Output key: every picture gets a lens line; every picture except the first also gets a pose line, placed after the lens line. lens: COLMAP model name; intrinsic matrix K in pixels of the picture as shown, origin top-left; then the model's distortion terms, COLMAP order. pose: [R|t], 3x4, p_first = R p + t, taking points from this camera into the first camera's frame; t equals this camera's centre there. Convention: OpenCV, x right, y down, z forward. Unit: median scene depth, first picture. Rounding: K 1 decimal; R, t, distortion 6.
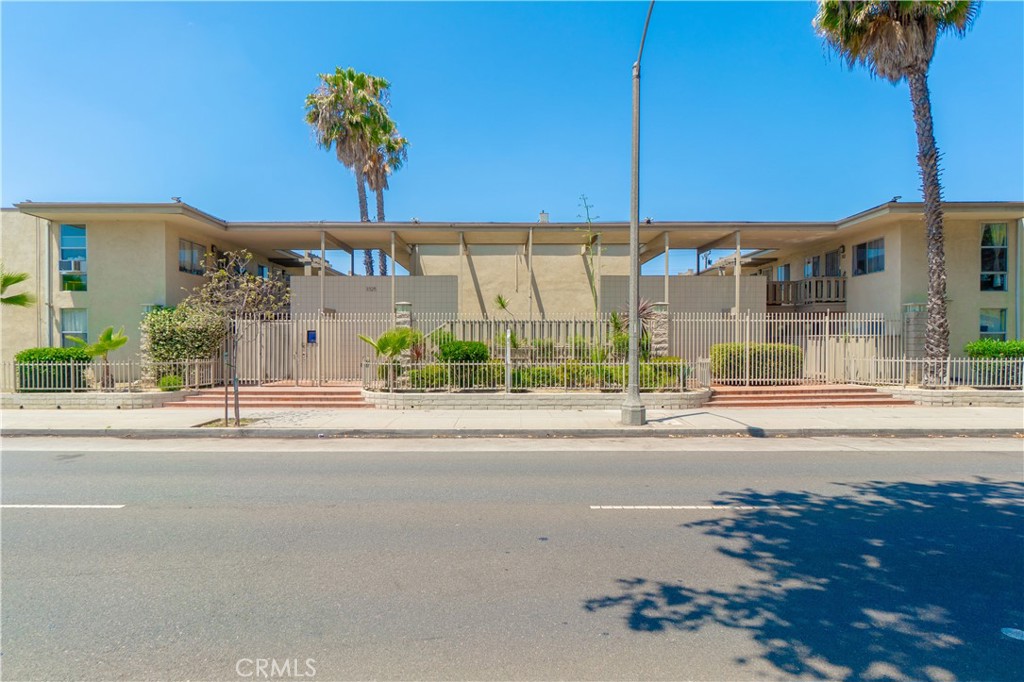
lens RADIAL K [[591.8, 0, 509.9], [0, 591.8, 342.2], [0, 0, 1]] dist [-0.005769, -0.000591]
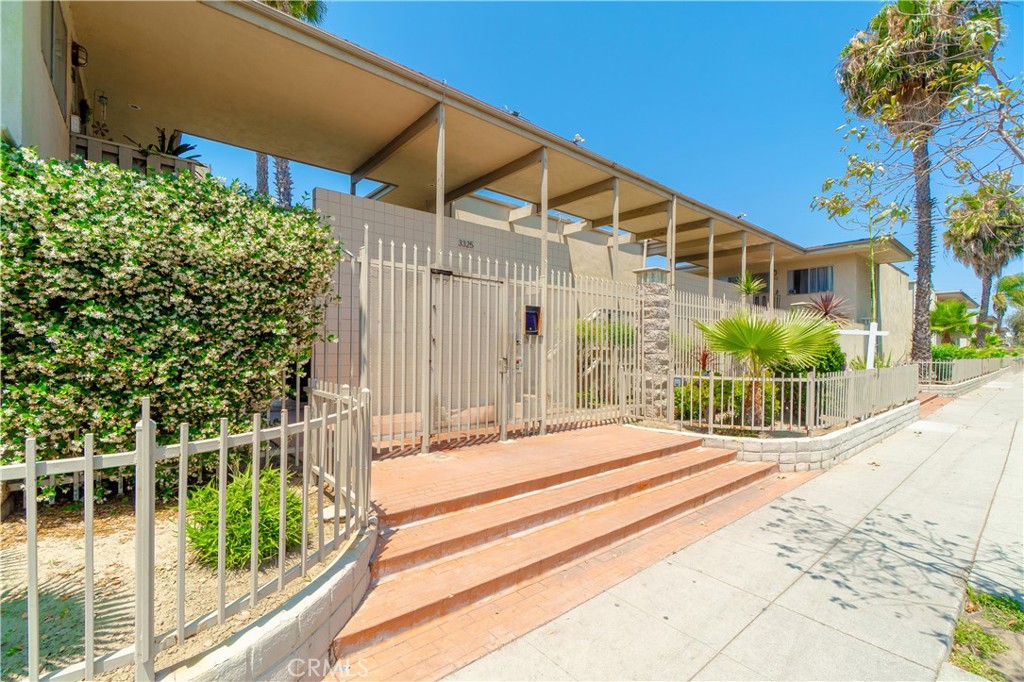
lens RADIAL K [[446.6, 0, 512.9], [0, 446.6, 347.3], [0, 0, 1]] dist [0.000672, 0.000012]
pose [[0.774777, 0.011586, 0.632129, -0.553217], [-0.008772, 0.999933, -0.007576, 0.012808], [-0.632174, 0.000325, 0.774826, 0.755640]]
